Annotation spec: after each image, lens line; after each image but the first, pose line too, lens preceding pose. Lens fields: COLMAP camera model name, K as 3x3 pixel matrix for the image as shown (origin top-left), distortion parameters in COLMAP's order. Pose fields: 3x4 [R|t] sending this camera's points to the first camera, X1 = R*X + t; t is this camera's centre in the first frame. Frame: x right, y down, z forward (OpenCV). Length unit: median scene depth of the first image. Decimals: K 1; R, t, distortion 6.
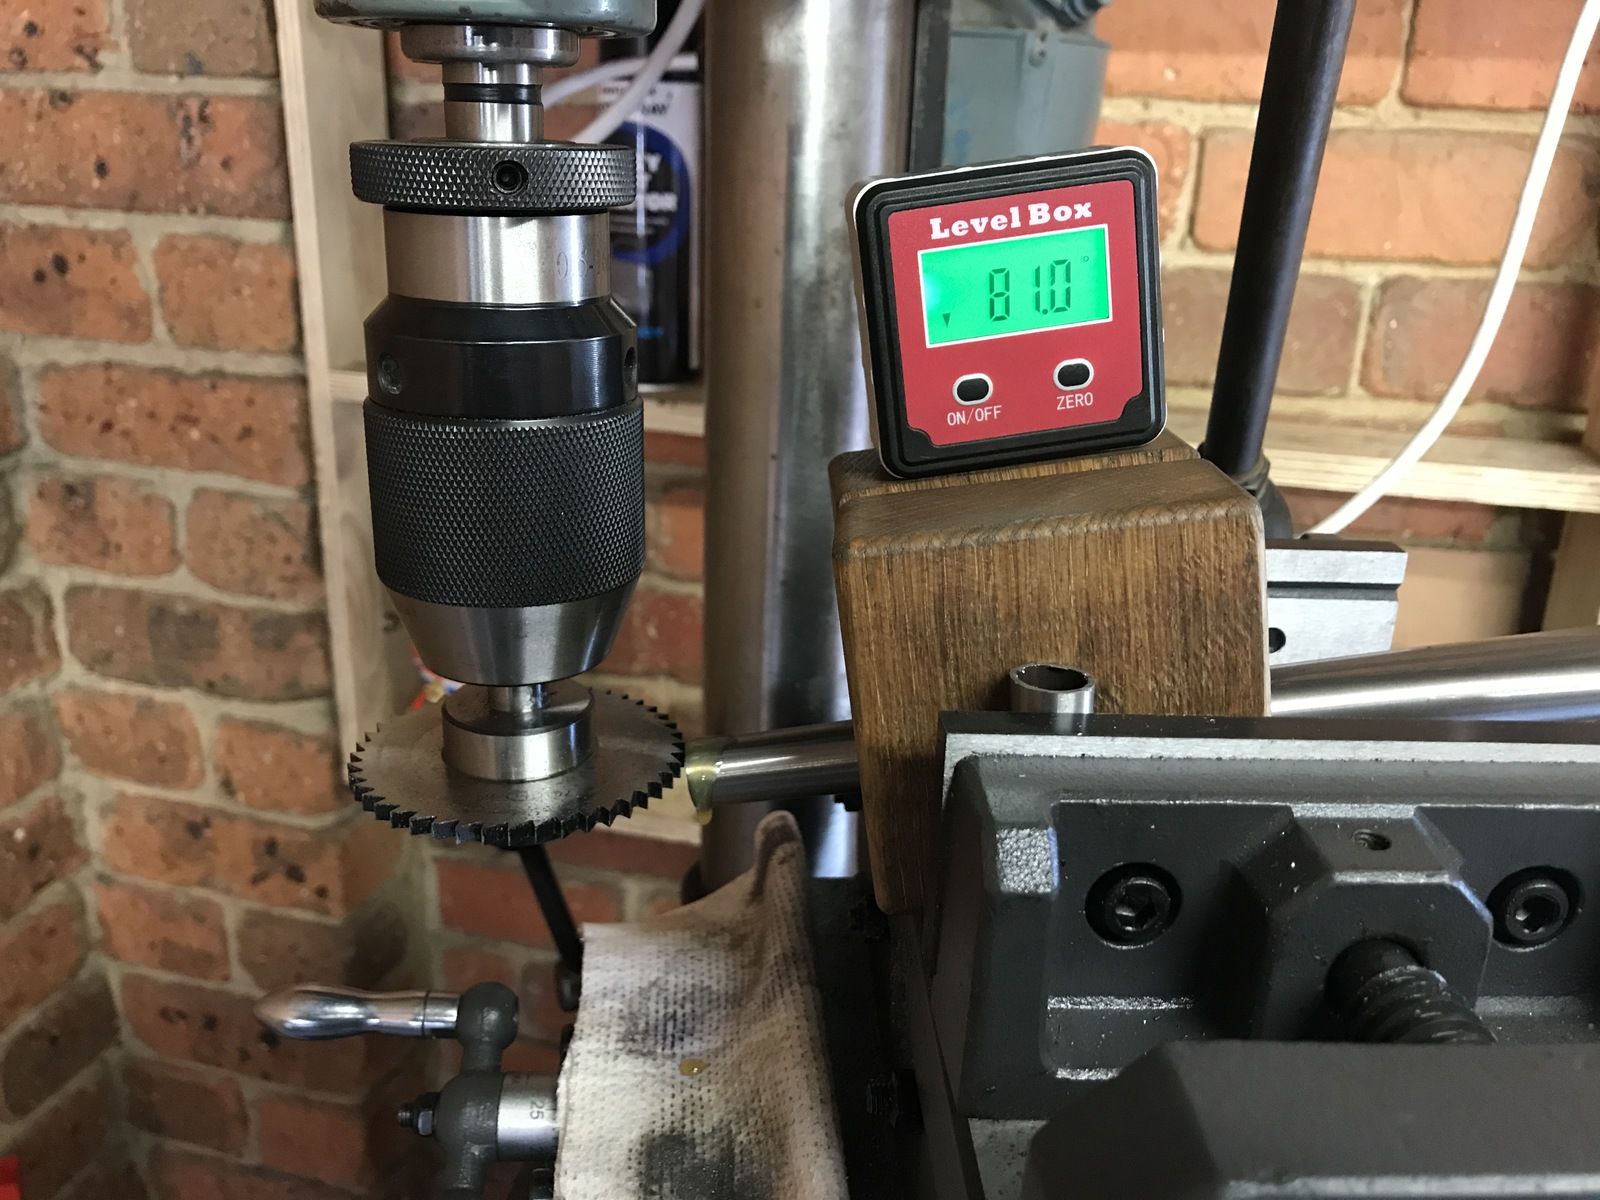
lens RADIAL K [[1325.4, 0, 801.7], [0, 1325.4, 562.5], [0, 0, 1]] dist [-0.005674, 0.005321]
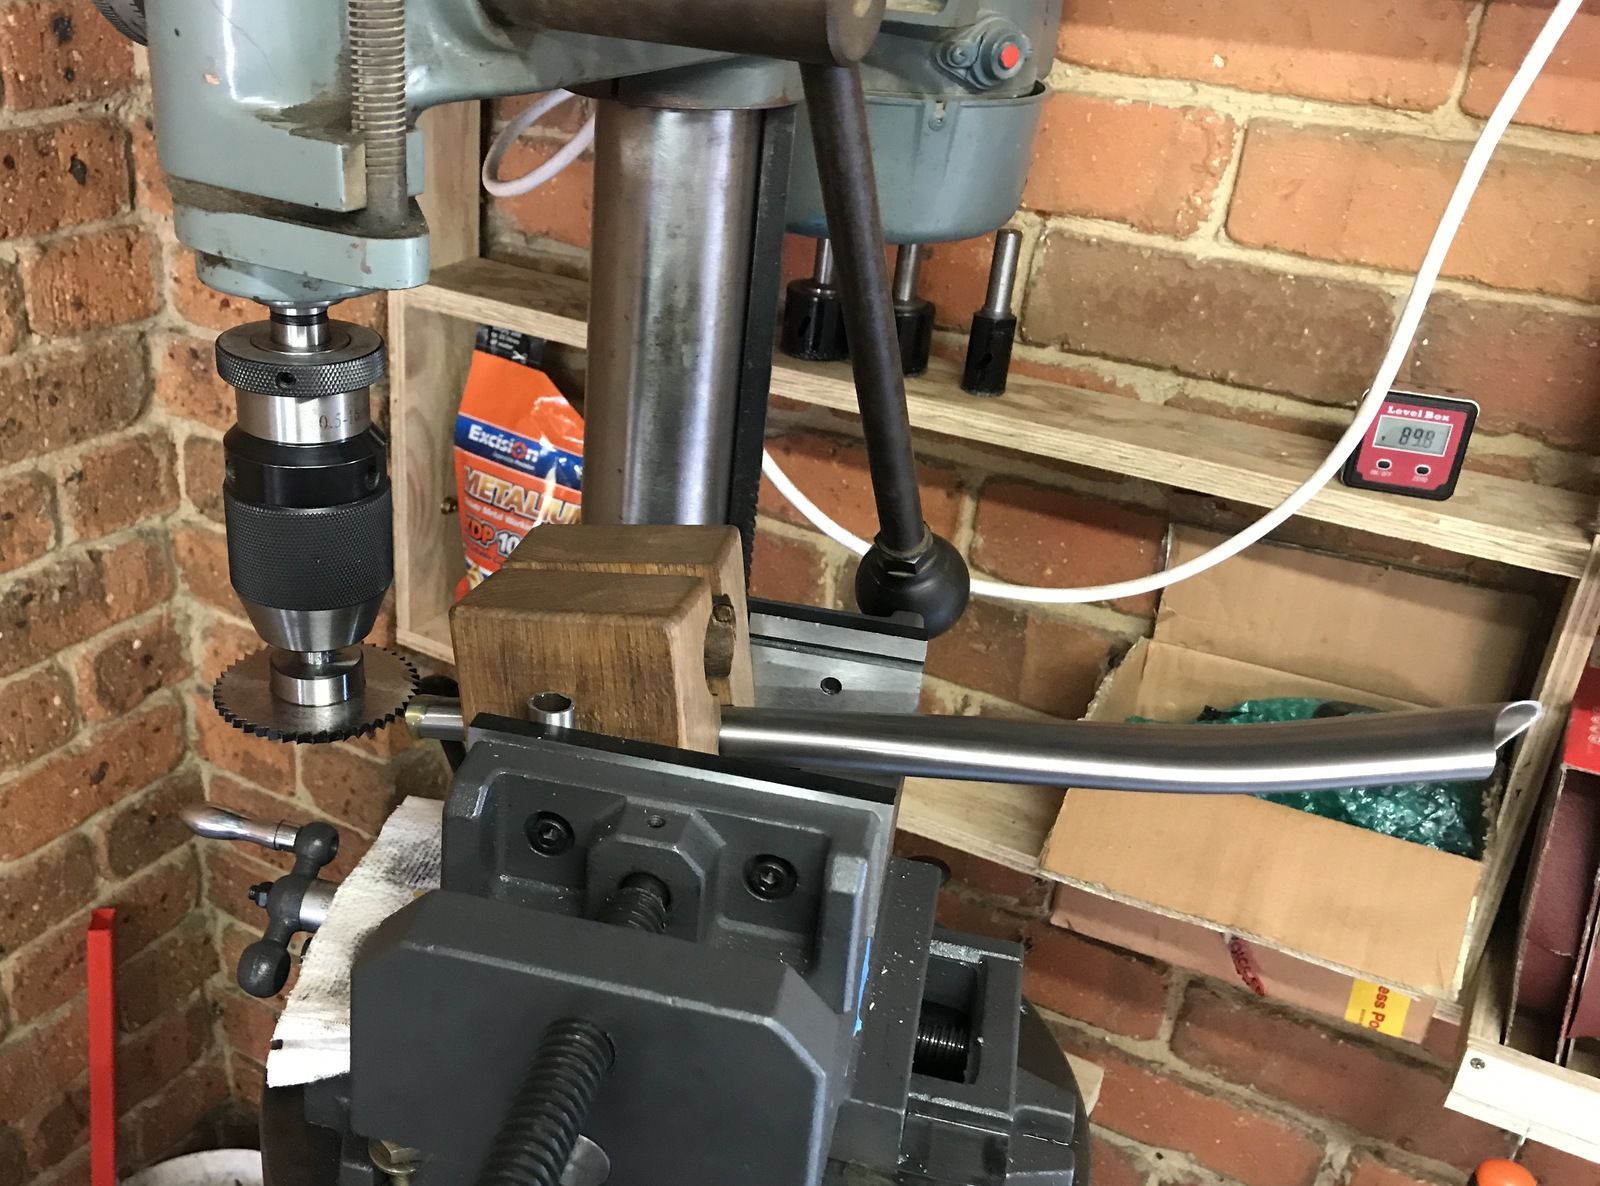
lens RADIAL K [[1559.5, 0, 660.3], [0, 1559.5, 593.0], [0, 0, 1]] dist [0.026323, -0.115754]
pose [[0.960663, 0.141445, -0.238999, 0.194738], [-0.111322, 0.984543, 0.135214, -0.084944], [0.254430, -0.103289, 0.961560, -0.224063]]
